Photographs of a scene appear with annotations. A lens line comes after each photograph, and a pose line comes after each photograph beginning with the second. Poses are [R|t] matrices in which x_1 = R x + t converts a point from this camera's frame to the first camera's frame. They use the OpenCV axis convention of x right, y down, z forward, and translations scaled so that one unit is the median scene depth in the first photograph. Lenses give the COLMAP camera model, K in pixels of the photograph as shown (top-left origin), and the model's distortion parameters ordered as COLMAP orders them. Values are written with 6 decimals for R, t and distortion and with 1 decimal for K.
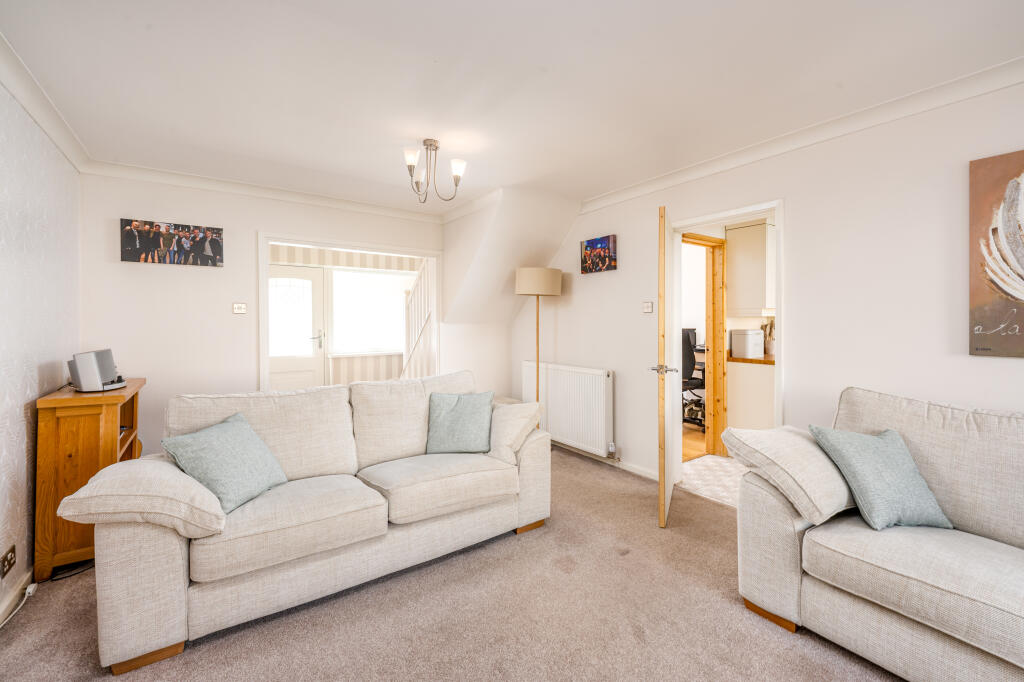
lens RADIAL K [[426.2, 0, 504.7], [0, 426.2, 323.4], [0, 0, 1]] dist [-0.000988, -0.000353]
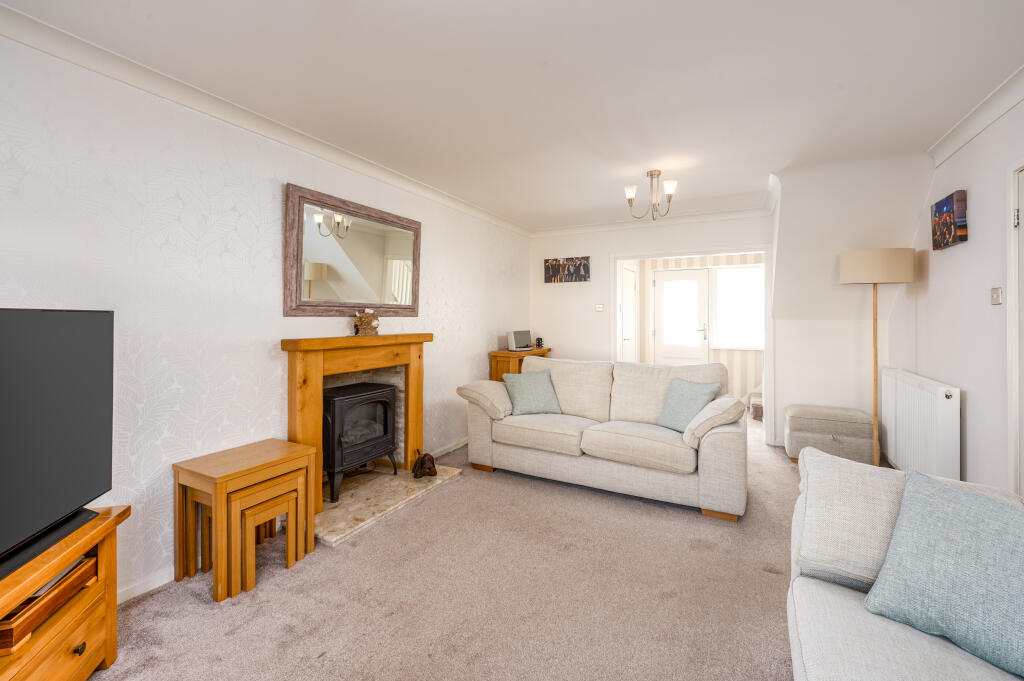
lens RADIAL K [[419.1, 0, 513.6], [0, 419.1, 315.4], [0, 0, 1]] dist [-0.002247, -0.004442]
pose [[0.451836, 0.000006, -0.892101, 0.582281], [-0.004903, 0.999985, -0.002476, -0.003299], [0.892087, 0.005493, 0.451829, 0.070446]]
